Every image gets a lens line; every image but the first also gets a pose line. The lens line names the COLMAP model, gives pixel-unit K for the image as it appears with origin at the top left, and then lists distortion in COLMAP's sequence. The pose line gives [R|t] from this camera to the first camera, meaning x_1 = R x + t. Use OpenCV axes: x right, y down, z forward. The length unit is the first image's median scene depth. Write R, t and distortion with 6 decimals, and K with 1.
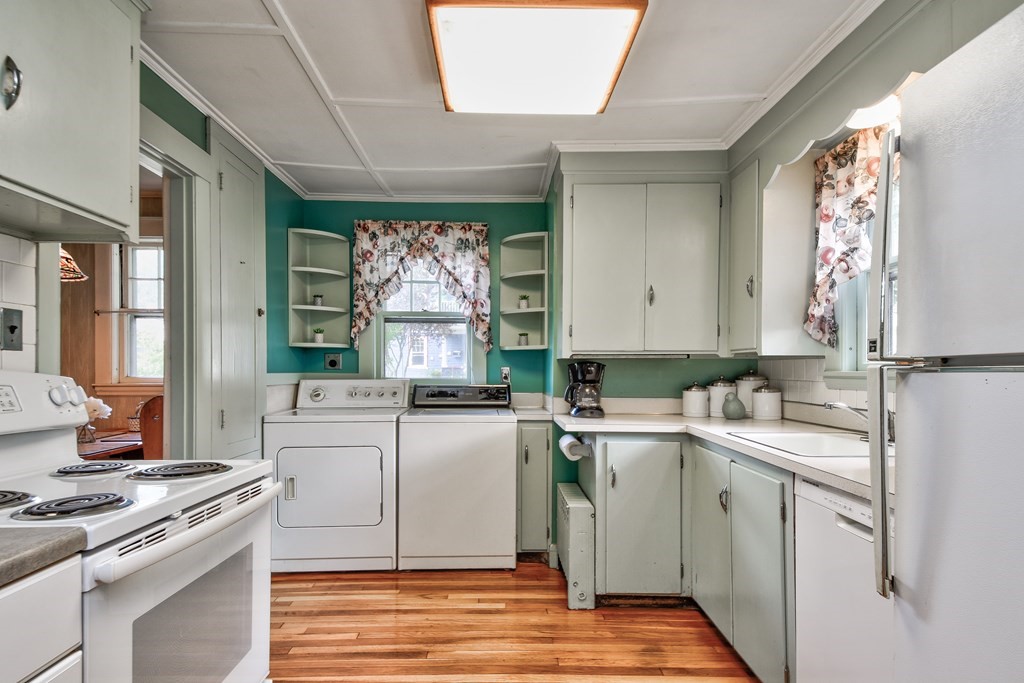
lens RADIAL K [[564.3, 0, 497.7], [0, 564.3, 373.7], [0, 0, 1]] dist [0.033027, -0.017467]
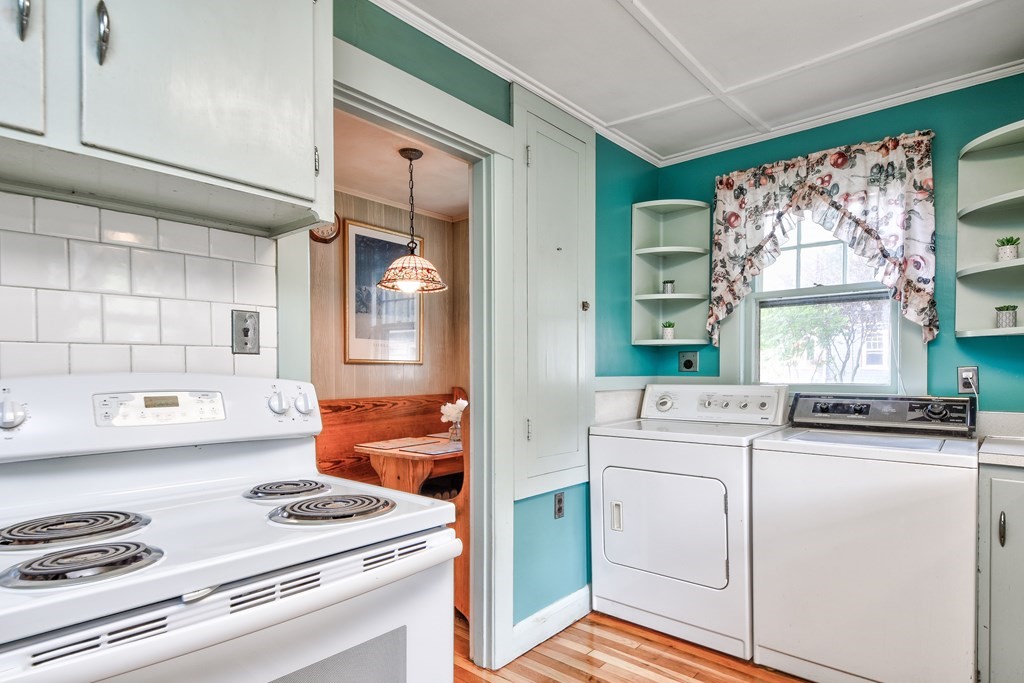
lens RADIAL K [[564.3, 0, 509.4], [0, 564.3, 382.0], [0, 0, 1]] dist [0.033027, -0.017467]
pose [[0.753764, 0.007937, -0.657097, 0.047259], [-0.000505, 0.999934, 0.011500, -0.002140], [0.657145, -0.008336, 0.753718, 0.246341]]
